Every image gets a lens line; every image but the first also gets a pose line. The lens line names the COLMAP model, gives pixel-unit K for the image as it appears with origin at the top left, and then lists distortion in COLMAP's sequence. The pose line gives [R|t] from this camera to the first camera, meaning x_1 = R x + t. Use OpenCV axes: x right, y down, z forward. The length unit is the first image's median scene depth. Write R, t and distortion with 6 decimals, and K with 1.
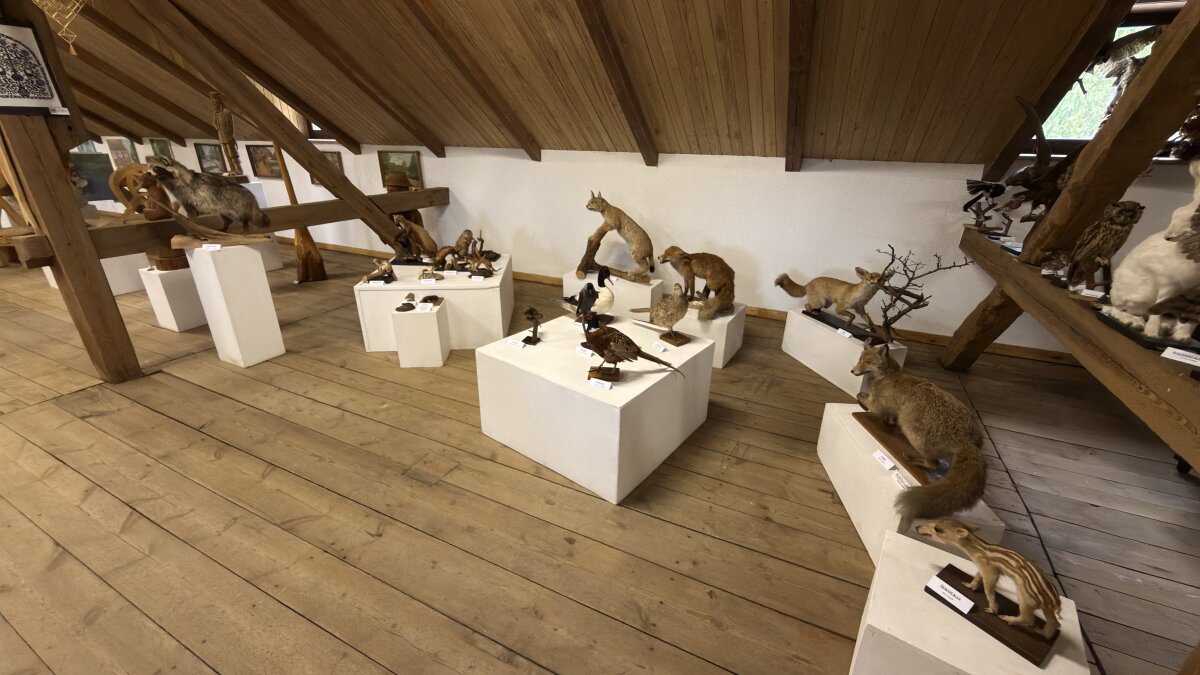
lens RADIAL K [[474.2, 0, 600.0], [0, 474.2, 337.5], [0, 0, 1]] dist [0.000096, -0.000004]
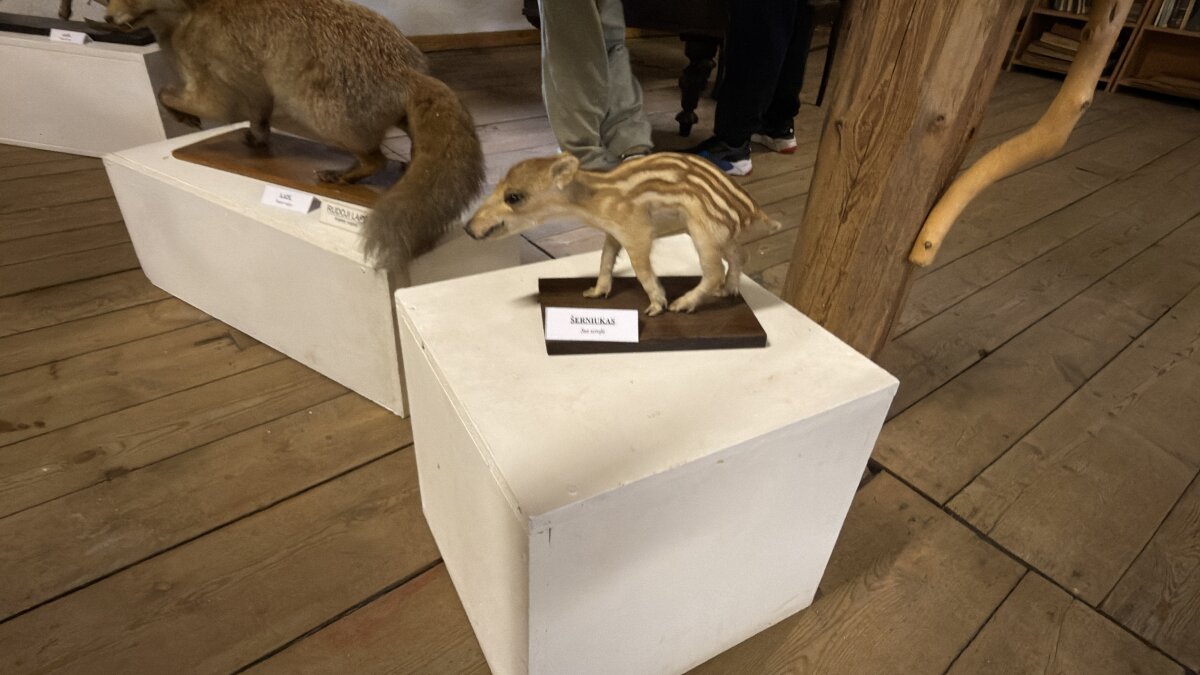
lens RADIAL K [[679.0, 0, 600.0], [0, 679.0, 337.5], [0, 0, 1]] dist [-0.003625, -0.000962]
pose [[0.426158, -0.489530, 0.760756, 0.217954], [0.279000, 0.871069, 0.404225, 0.239055], [-0.860551, 0.039987, 0.507792, 0.530167]]
